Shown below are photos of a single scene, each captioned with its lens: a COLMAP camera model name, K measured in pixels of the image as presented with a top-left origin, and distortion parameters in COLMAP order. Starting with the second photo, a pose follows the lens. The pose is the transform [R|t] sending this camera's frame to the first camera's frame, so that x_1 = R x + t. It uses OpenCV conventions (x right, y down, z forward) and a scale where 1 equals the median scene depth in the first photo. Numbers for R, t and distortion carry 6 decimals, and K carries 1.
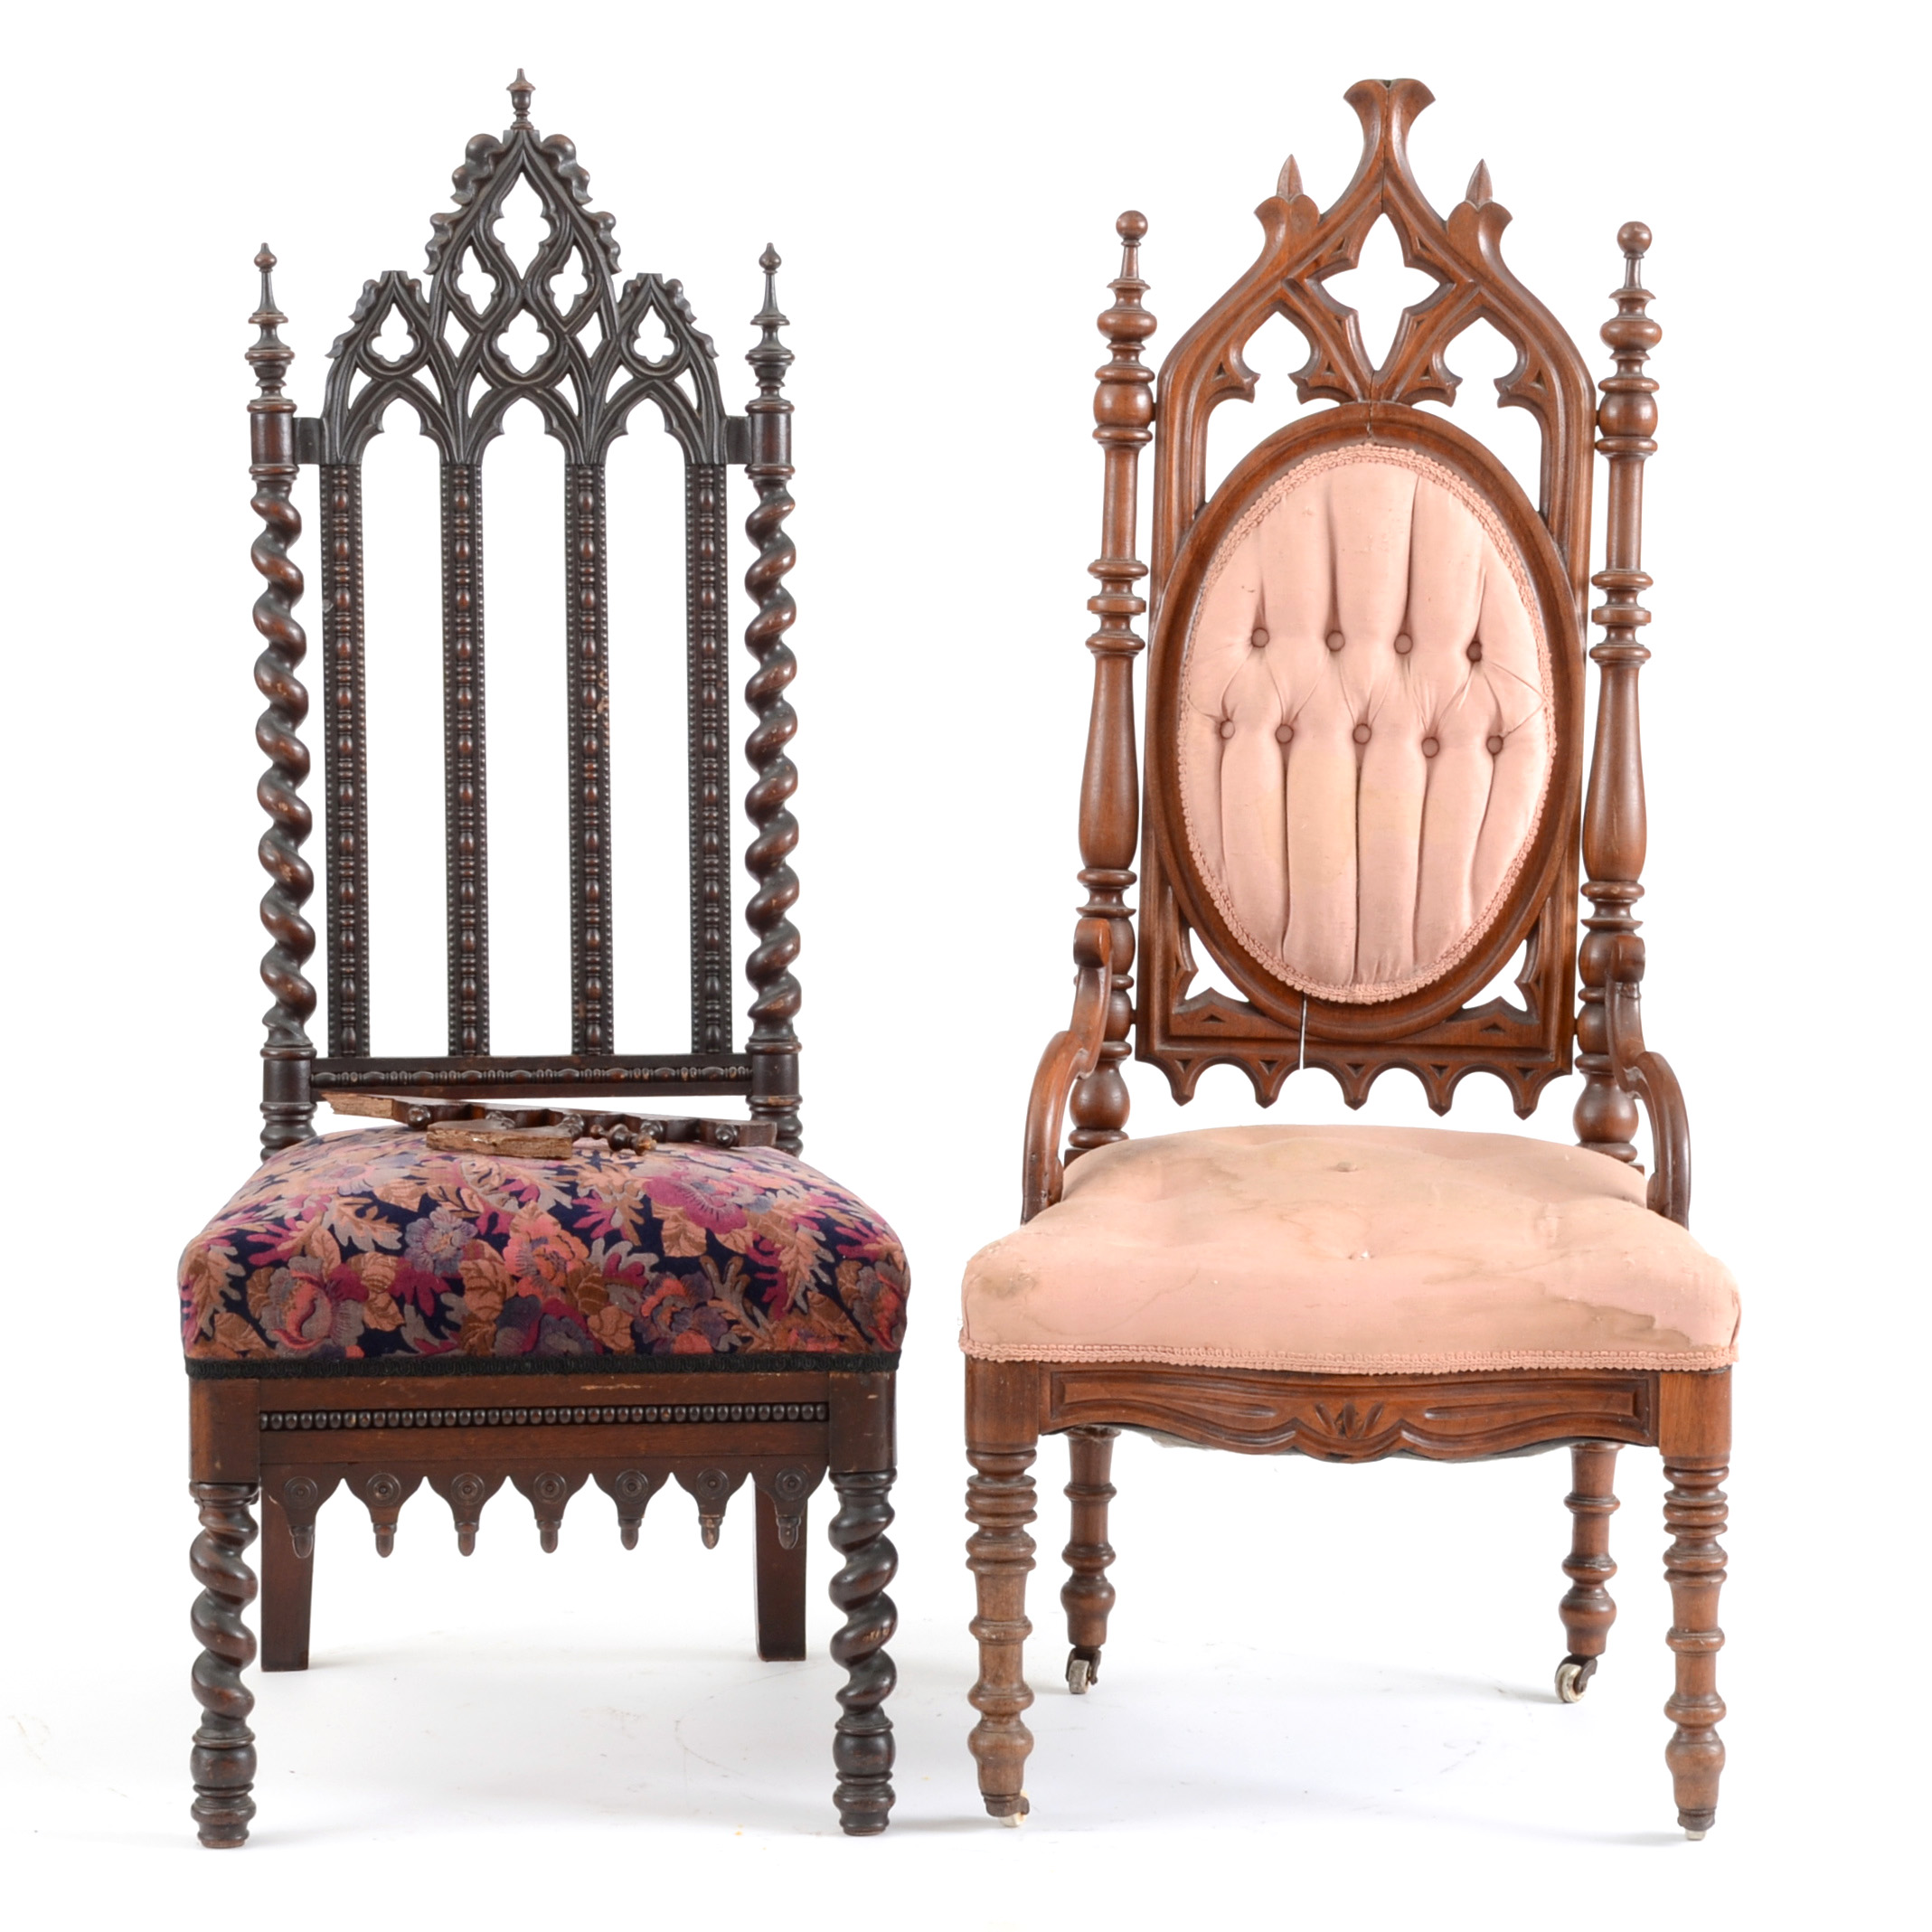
lens RADIAL K [[8826.8, 0, 1004.7], [0, 8826.8, 1070.2], [0, 0, 1]] dist [0.568503, 0.000000]
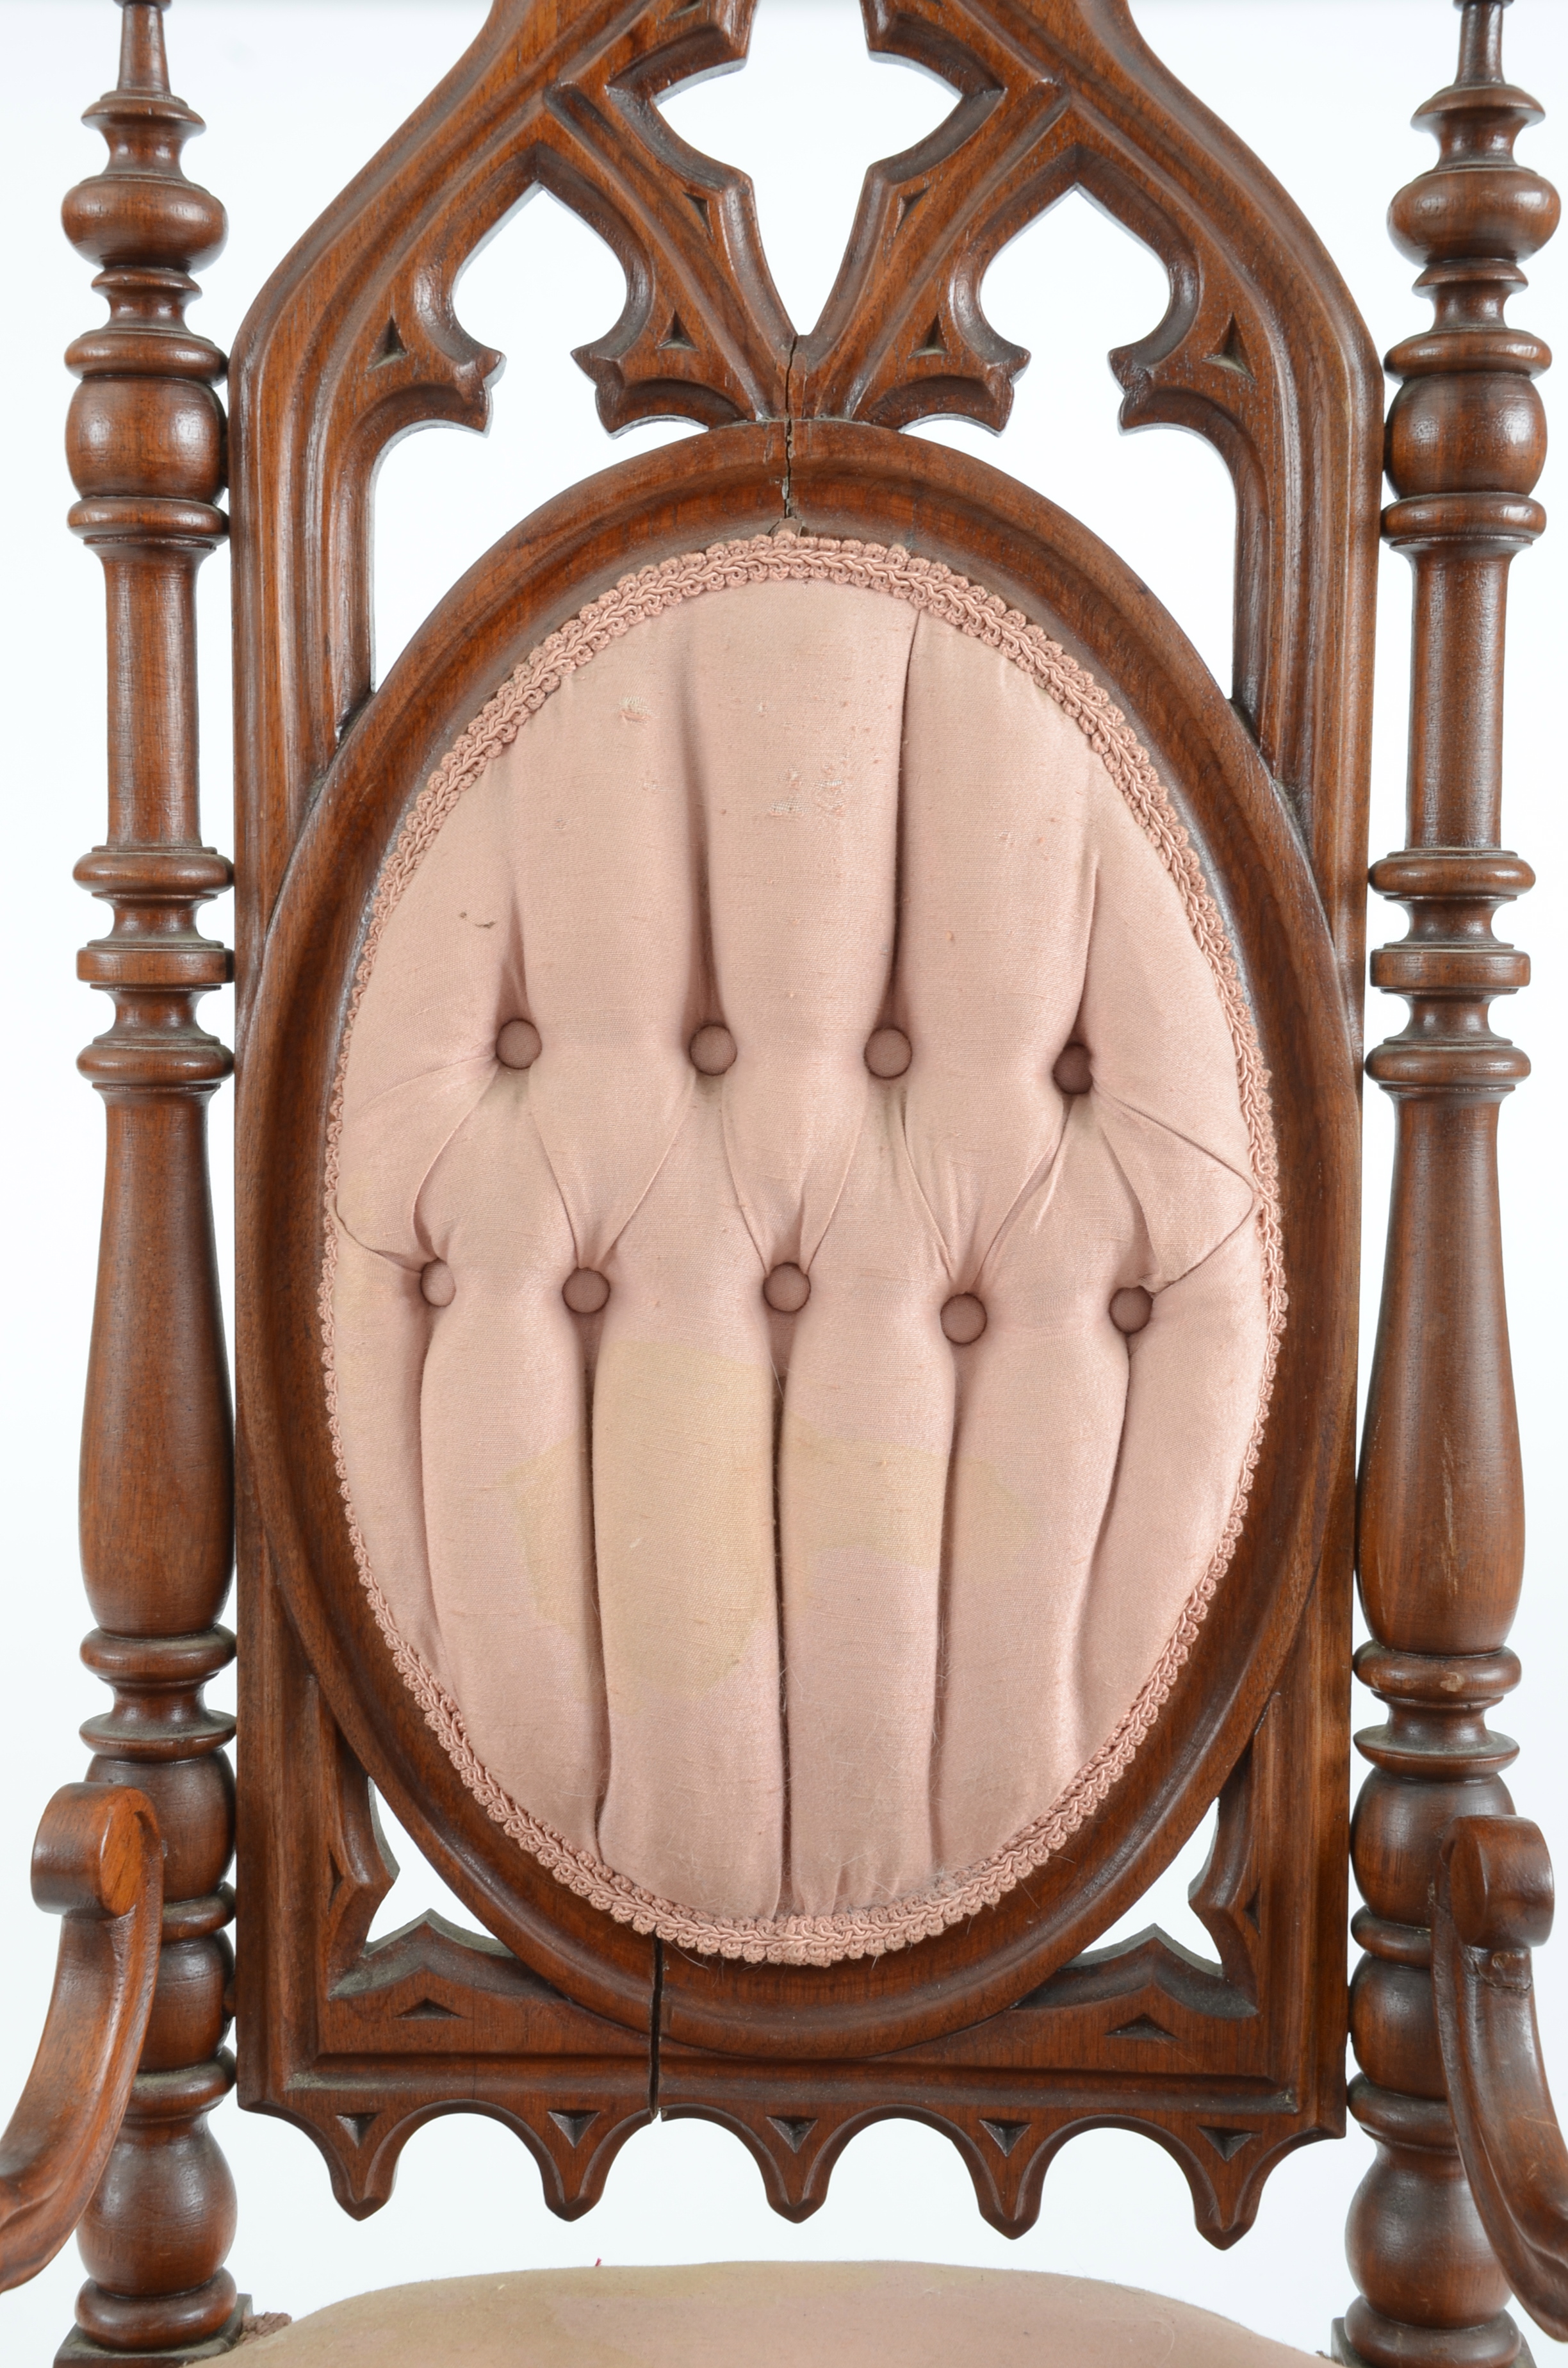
lens RADIAL K [[3480.4, 0, 794.4], [0, 3480.4, 1226.6], [0, 0, 1]] dist [0.177741, 0.000000]
pose [[0.999723, -0.021502, -0.009530, 0.042236], [0.022023, 0.998046, 0.058467, -0.049613], [0.008254, -0.058660, 0.998244, 0.847416]]
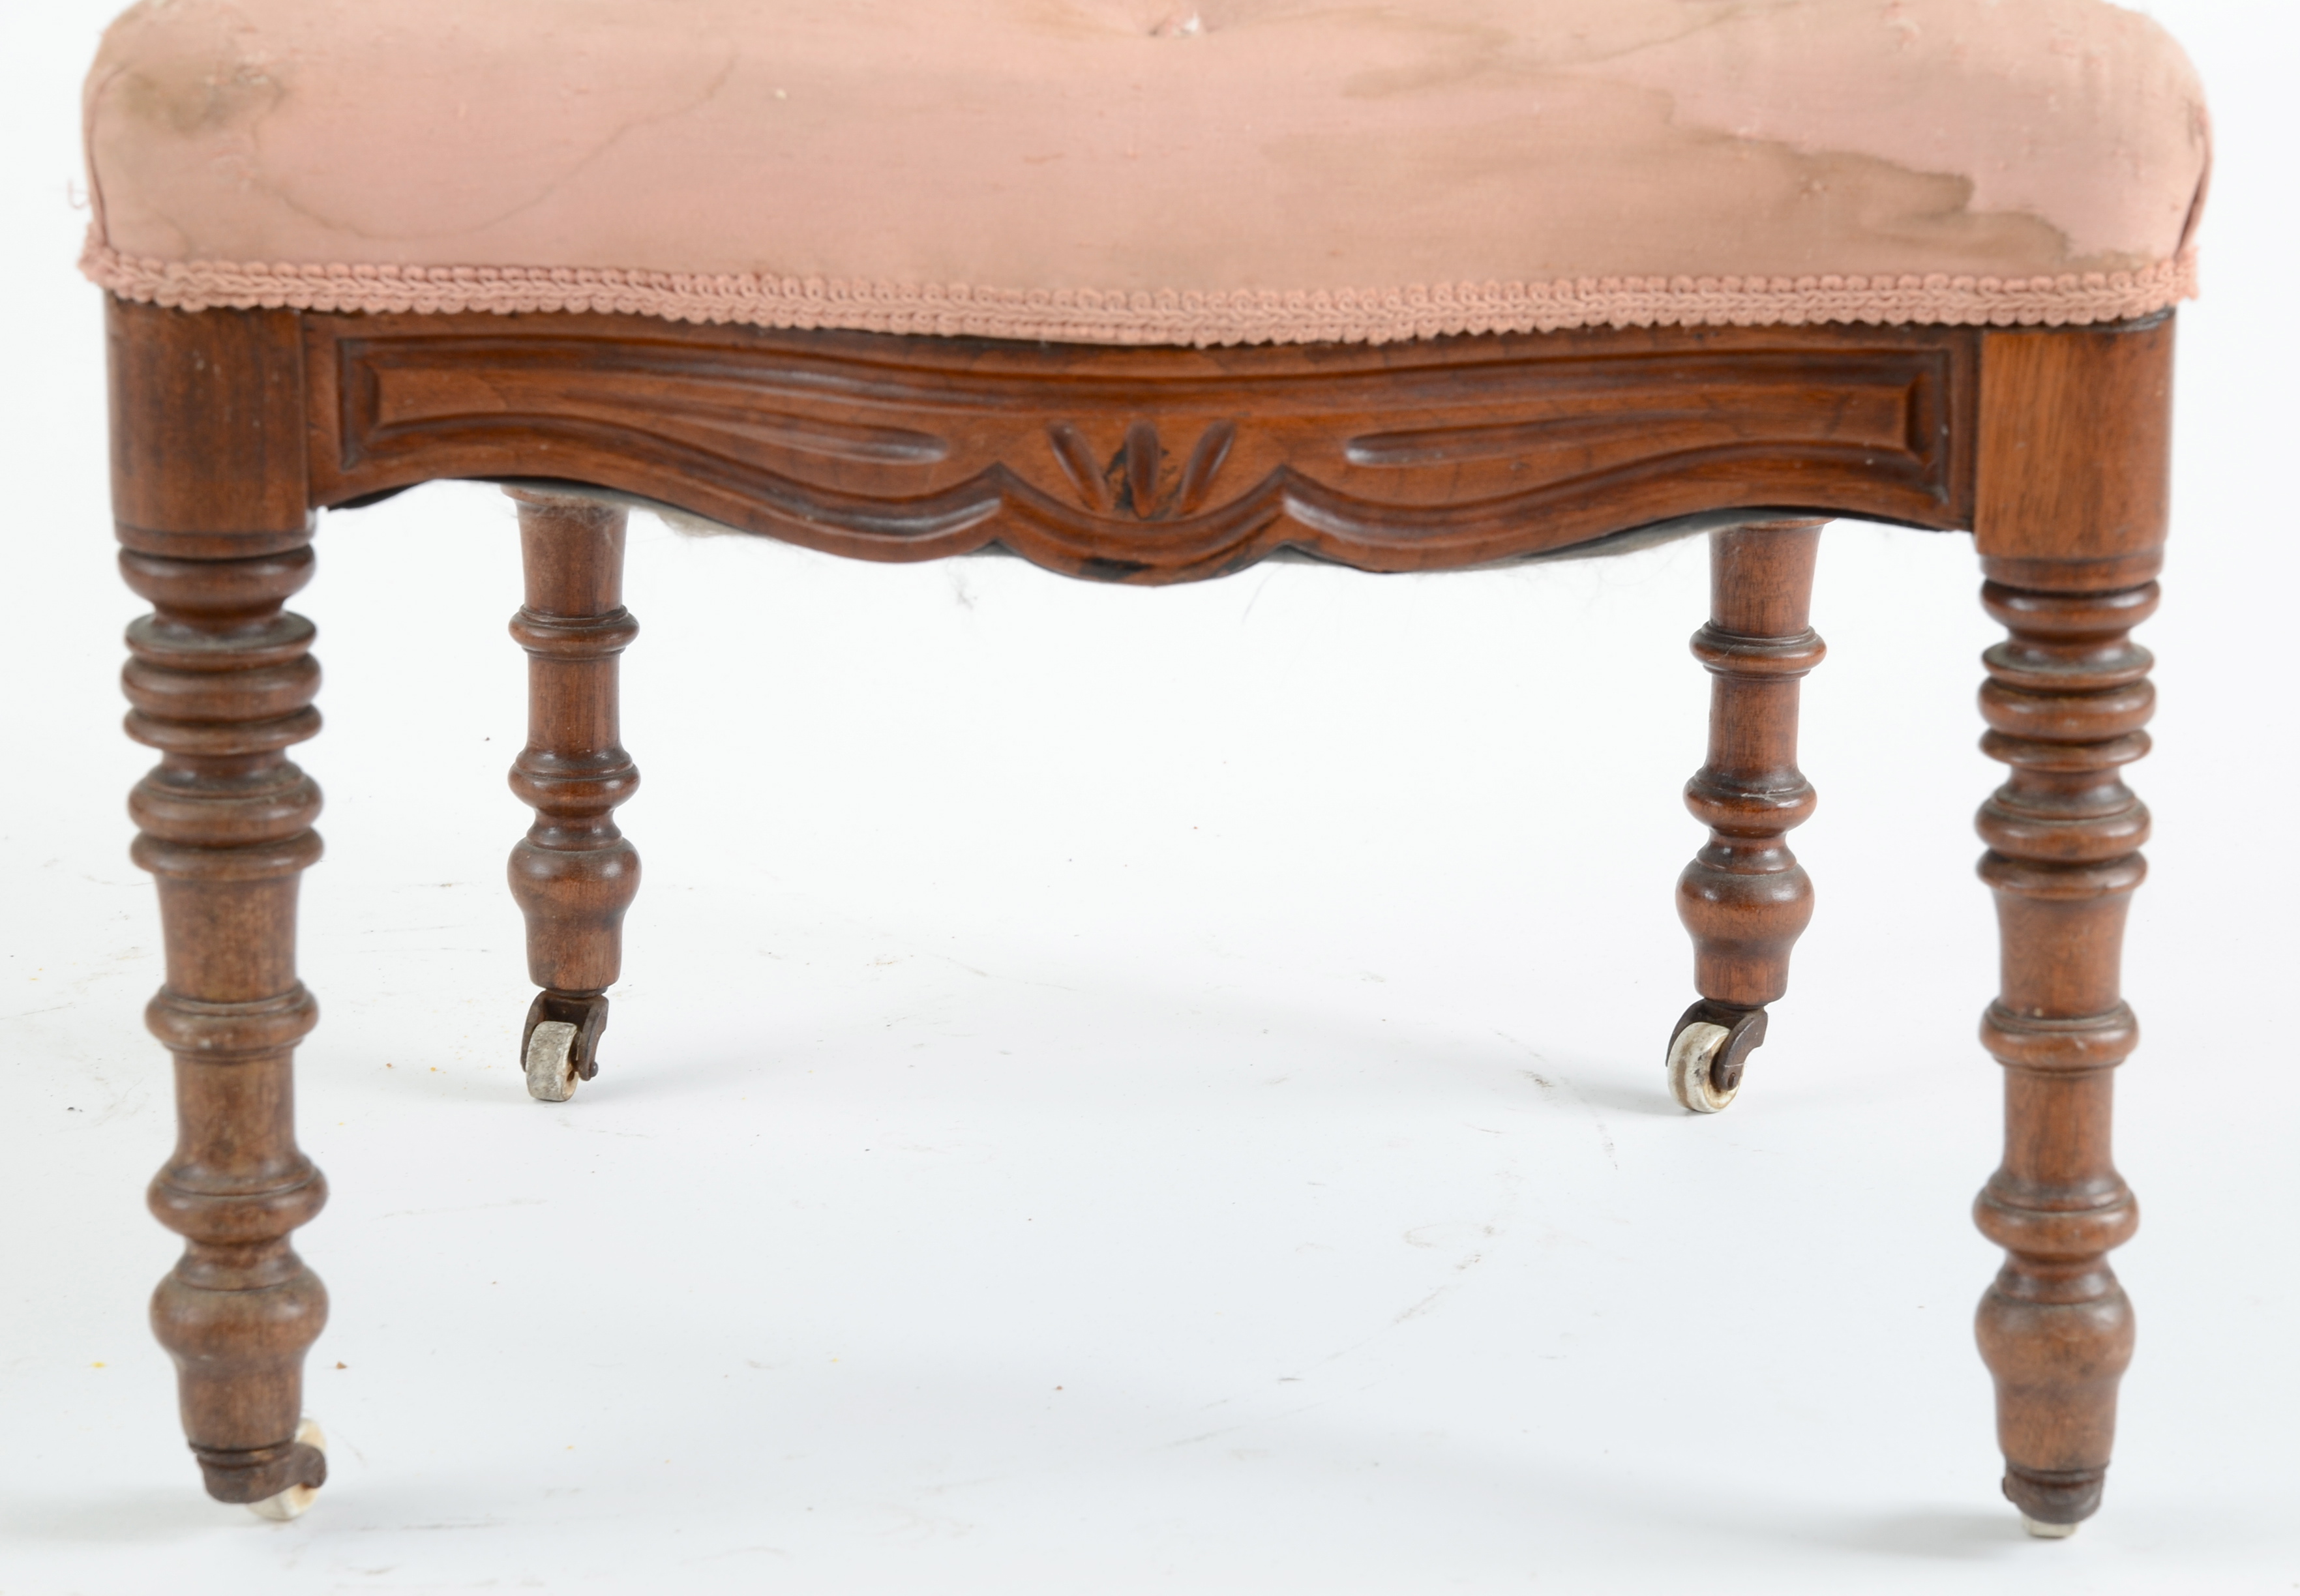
lens RADIAL K [[8079.8, 0, 1196.9], [0, 8079.8, 838.6], [0, 0, 1]] dist [0.971892, 0.000000]
pose [[0.999840, -0.005332, 0.017056, 0.033139], [0.003725, 0.995668, 0.092906, 0.021962], [-0.017478, -0.092827, 0.995529, 0.619069]]
